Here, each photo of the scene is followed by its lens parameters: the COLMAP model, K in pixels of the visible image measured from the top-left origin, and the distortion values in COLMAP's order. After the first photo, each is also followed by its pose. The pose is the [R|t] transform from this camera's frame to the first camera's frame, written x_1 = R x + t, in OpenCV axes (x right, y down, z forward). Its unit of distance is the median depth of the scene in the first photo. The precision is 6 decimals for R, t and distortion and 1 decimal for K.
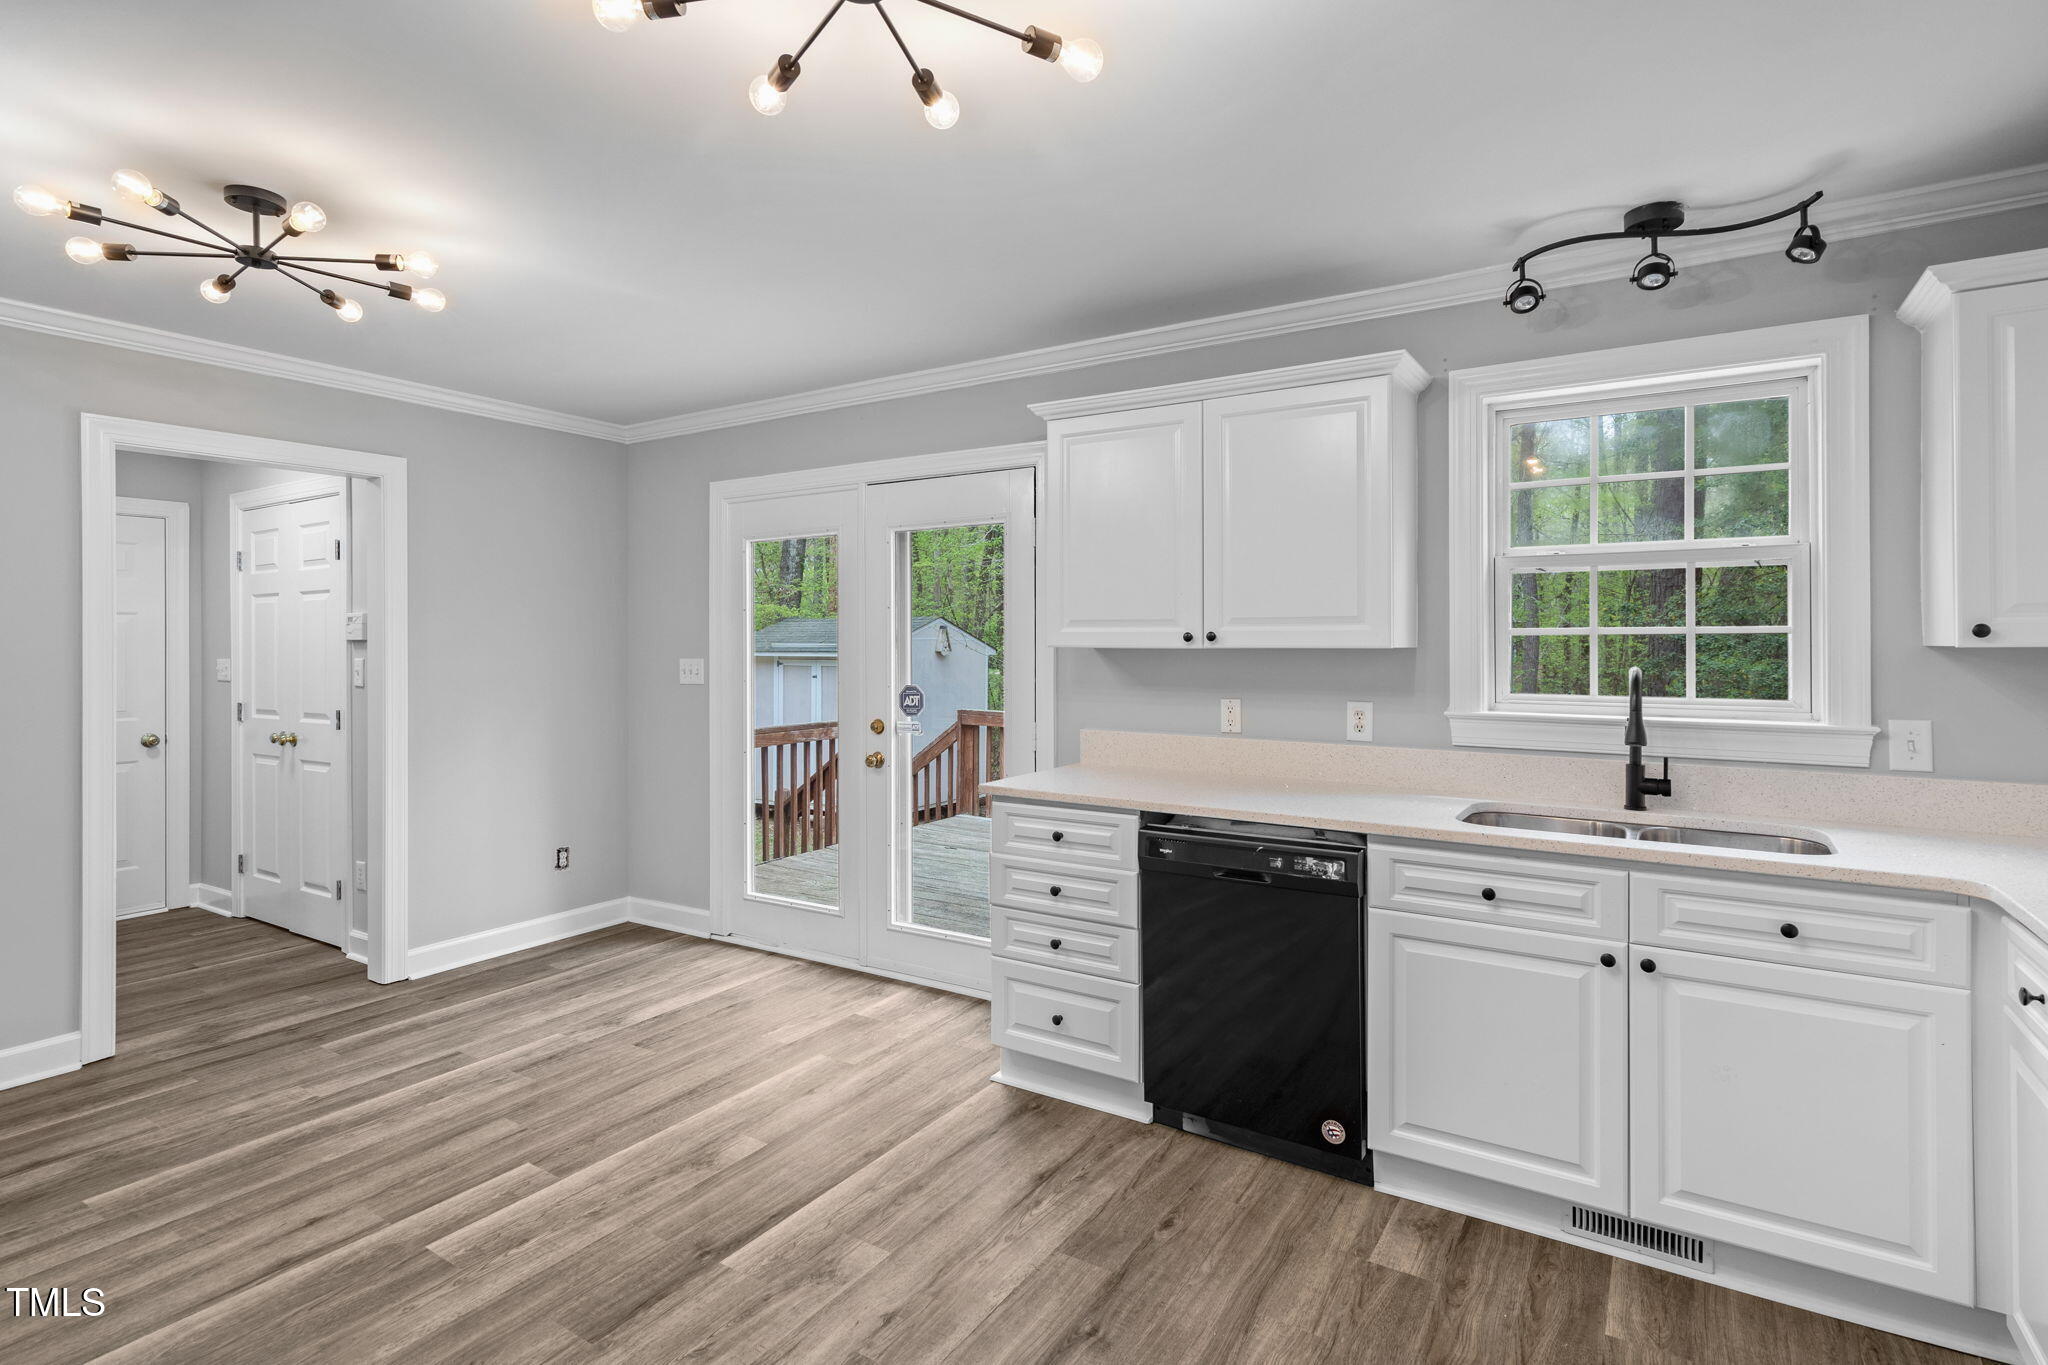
lens RADIAL K [[1009.7, 0, 1047.5], [0, 1009.7, 645.9], [0, 0, 1]] dist [0.001290, -0.000161]
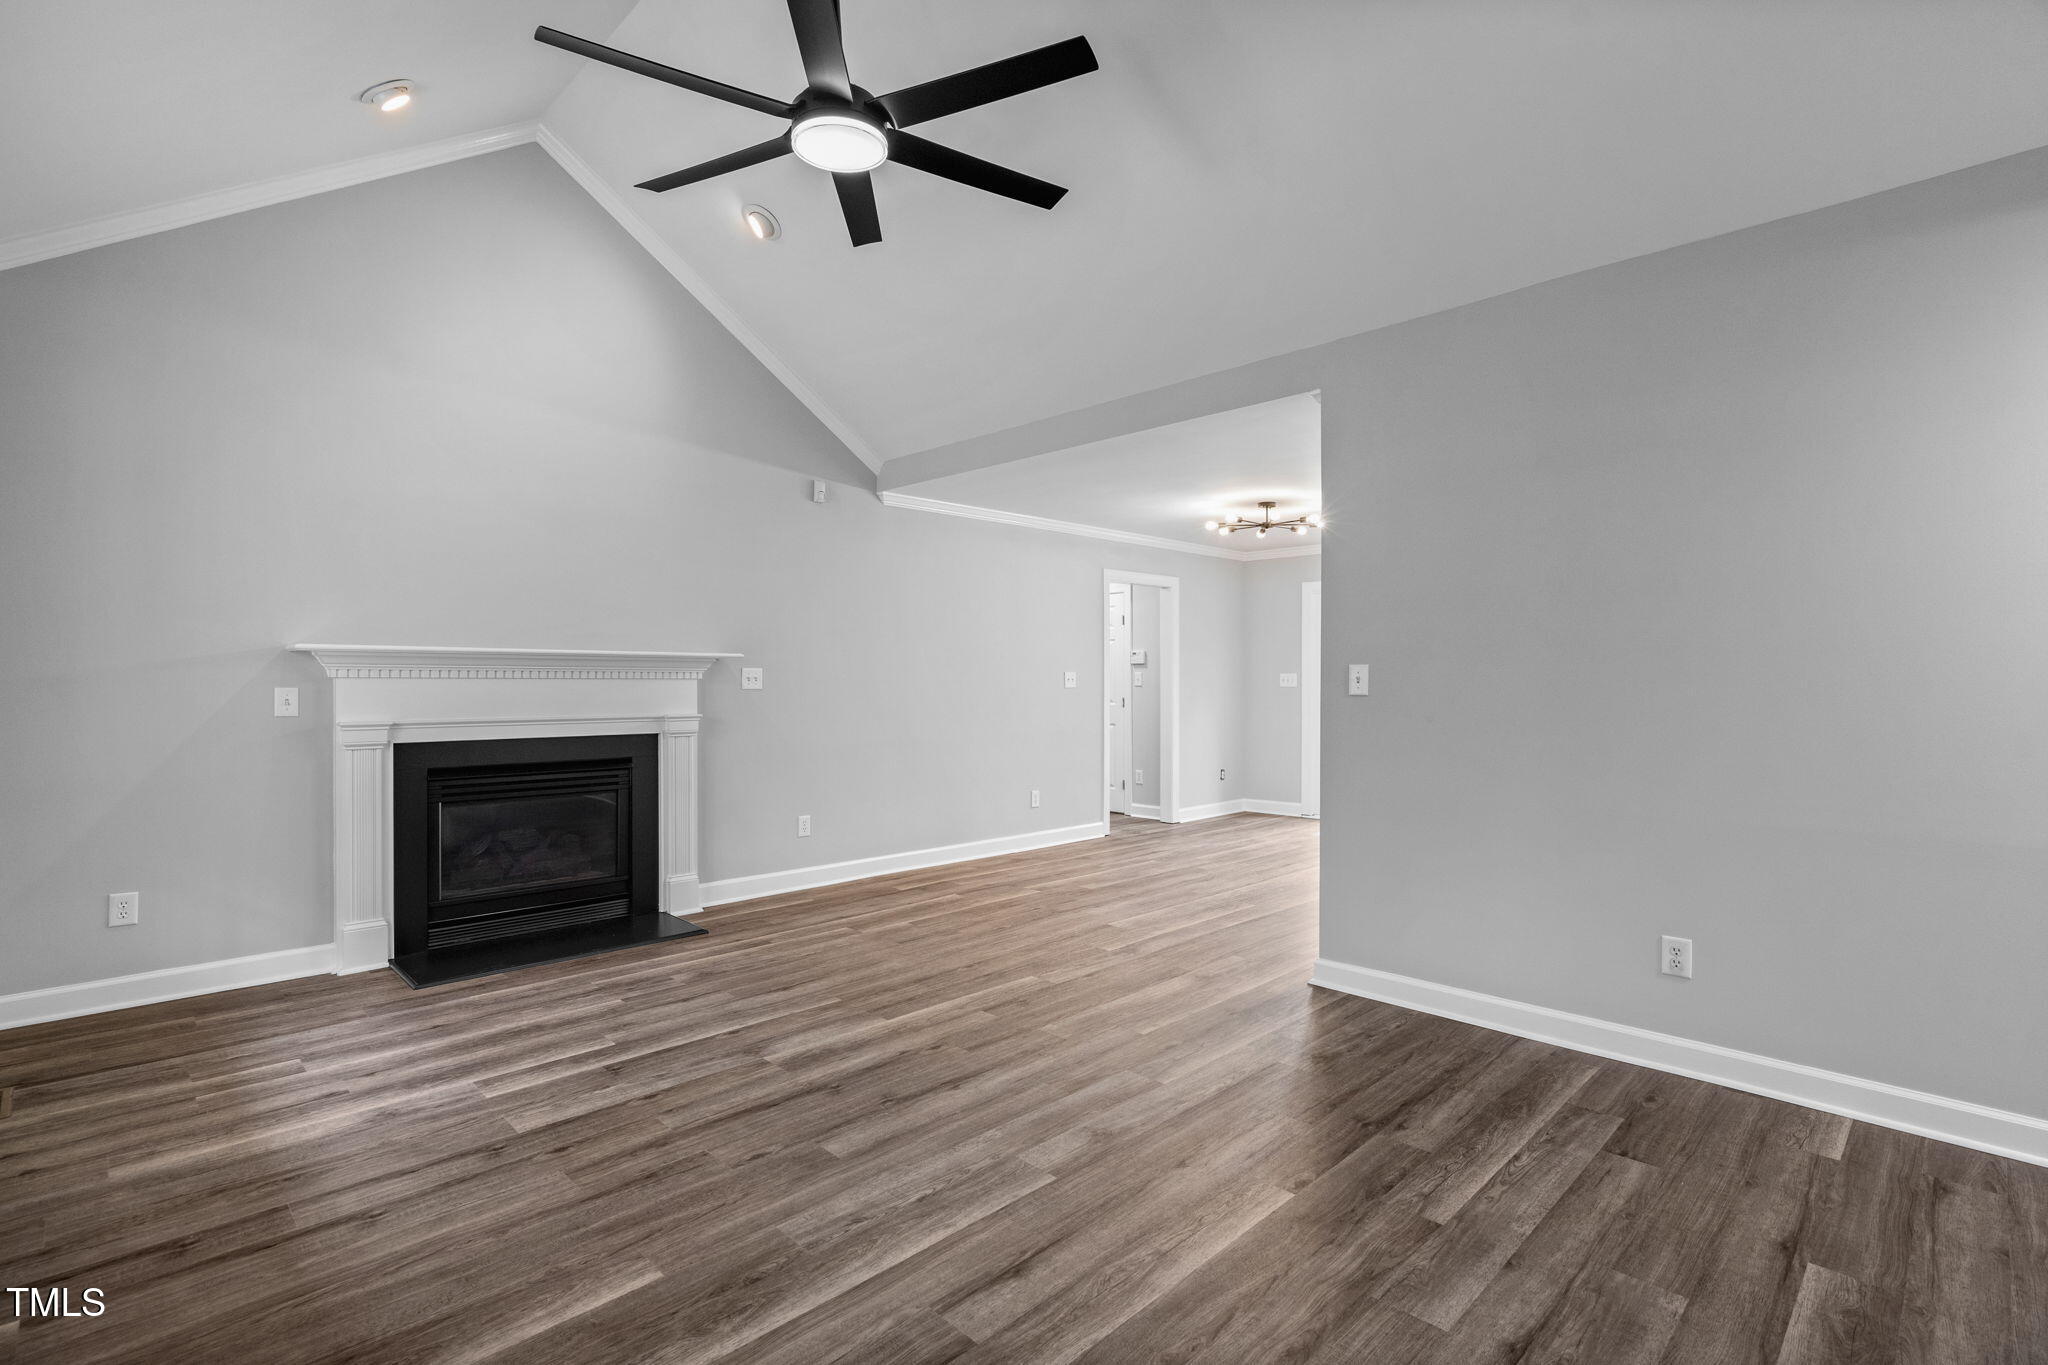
lens RADIAL K [[956.5, 0, 1022.5], [0, 956.5, 644.8], [0, 0, 1]] dist [-0.001600, 0.000569]
pose [[0.973509, -0.008042, -0.228507, -0.725068], [-0.000903, 0.999238, -0.039012, 0.049756], [0.228646, 0.038185, 0.972760, -1.598838]]
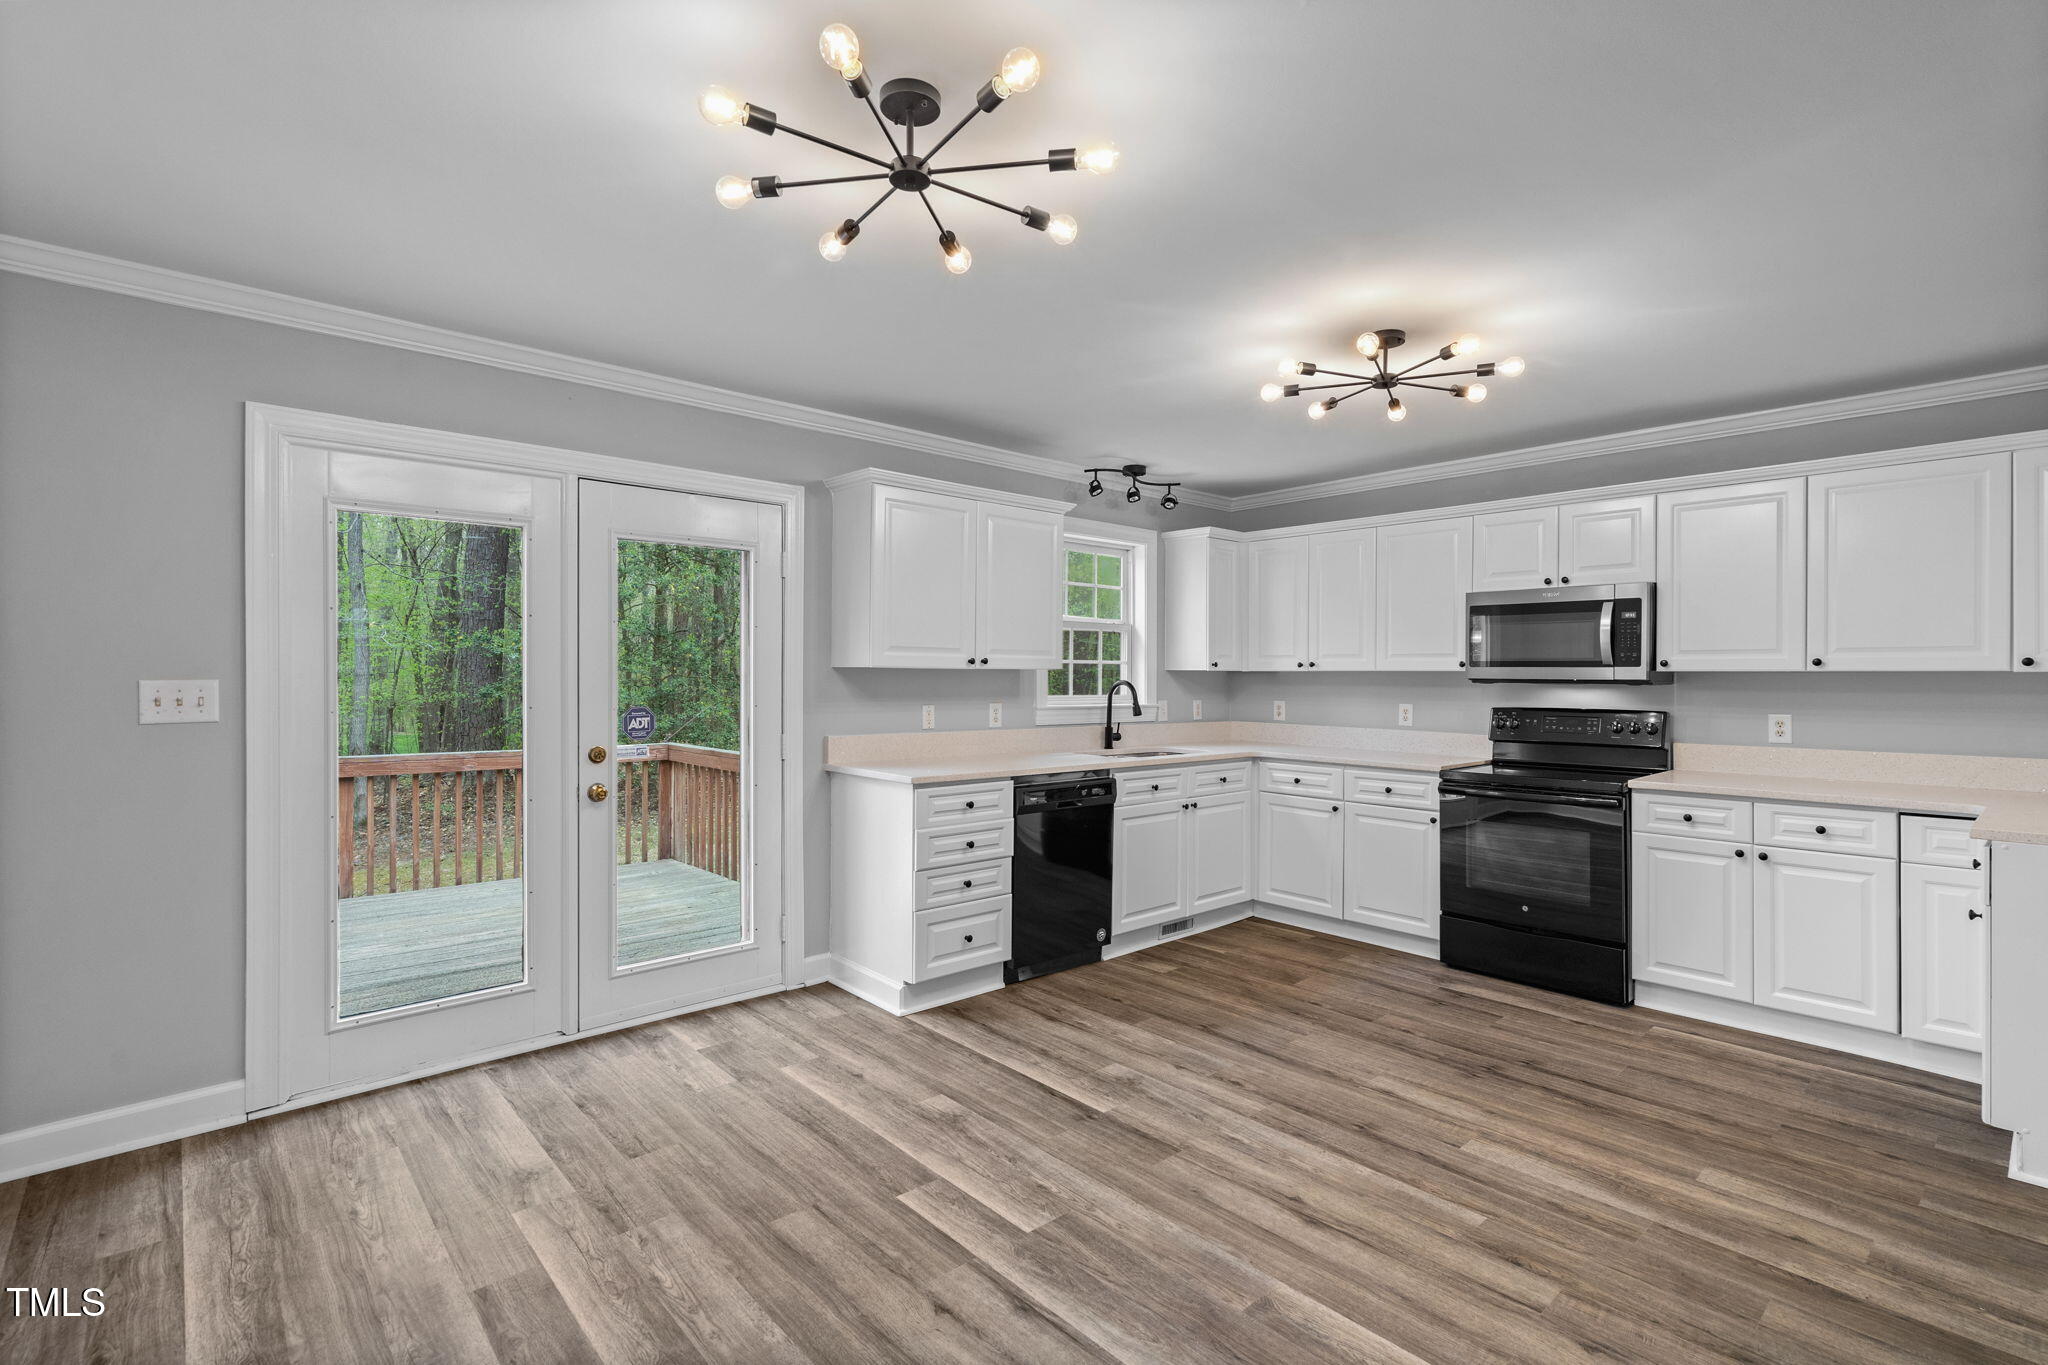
lens RADIAL K [[947.8, 0, 1043.8], [0, 947.8, 678.4], [0, 0, 1]] dist [-0.002286, 0.000905]
pose [[0.262383, -0.001311, 0.964963, -1.308717], [-0.004654, 0.999986, 0.002624, 0.012694], [-0.964952, -0.005180, 0.262374, 0.610308]]
